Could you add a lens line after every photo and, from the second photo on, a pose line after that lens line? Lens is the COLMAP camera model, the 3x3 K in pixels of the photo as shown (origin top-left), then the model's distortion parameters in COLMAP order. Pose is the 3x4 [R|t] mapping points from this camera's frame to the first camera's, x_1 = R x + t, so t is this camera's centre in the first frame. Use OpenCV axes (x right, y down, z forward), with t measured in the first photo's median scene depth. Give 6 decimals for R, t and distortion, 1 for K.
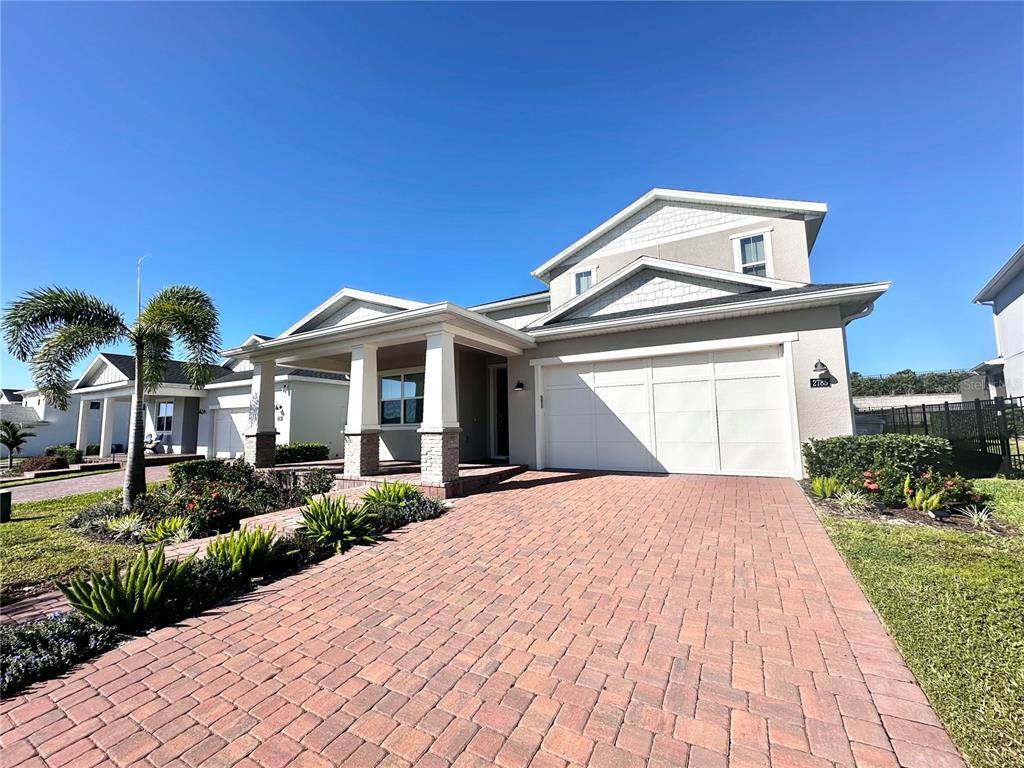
lens RADIAL K [[408.9, 0, 514.5], [0, 408.9, 387.0], [0, 0, 1]] dist [-0.034347, 0.021646]
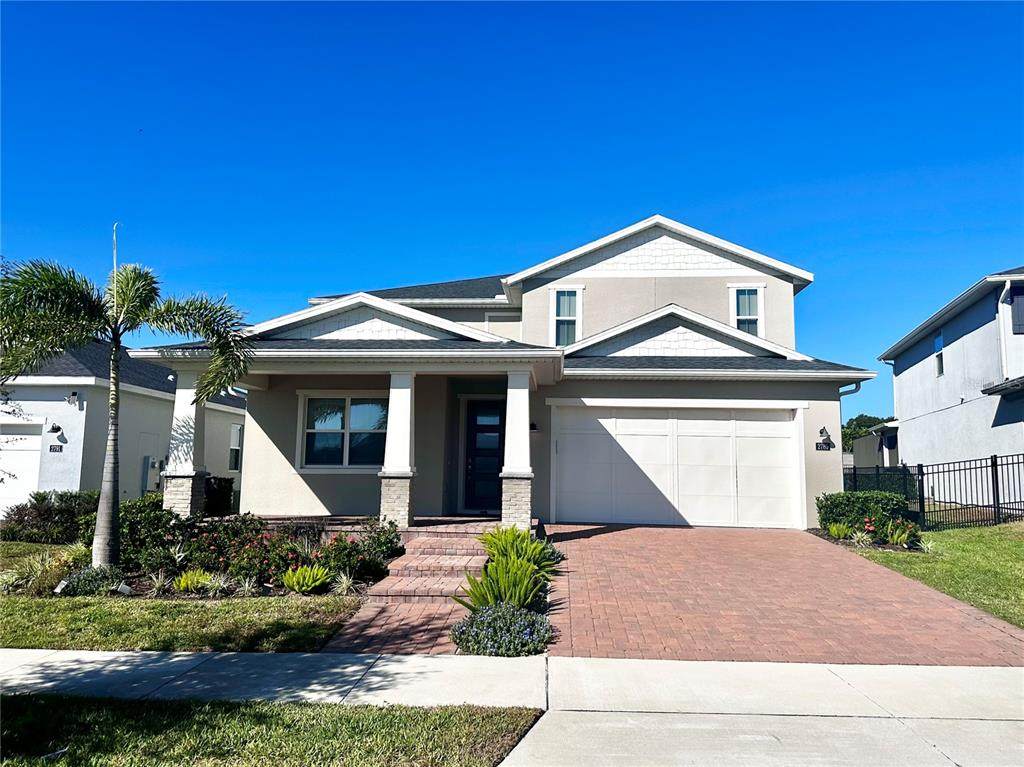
lens RADIAL K [[761.6, 0, 512.0], [0, 761.6, 383.5], [0, 0, 1]] dist [0.039597, -0.003521]
pose [[0.899080, 0.084918, 0.429469, -0.770269], [-0.072219, 0.996336, -0.045815, -0.019095], [-0.431786, 0.010175, 0.901919, -0.465851]]
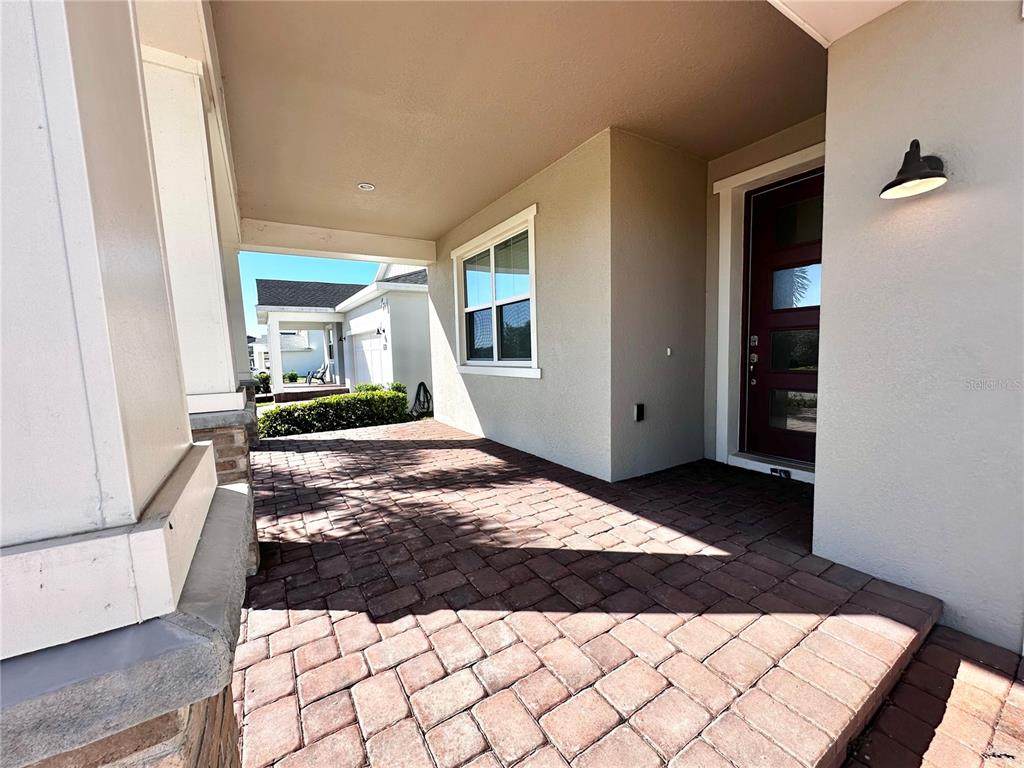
lens RADIAL K [[408.9, 0, 514.5], [0, 408.9, 387.0], [0, 0, 1]] dist [-0.034347, 0.021646]
pose [[0.868767, 0.037171, -0.493824, -0.049169], [0.064190, 0.980315, 0.186716, 0.046199], [0.491043, -0.193911, 0.849279, 0.788792]]
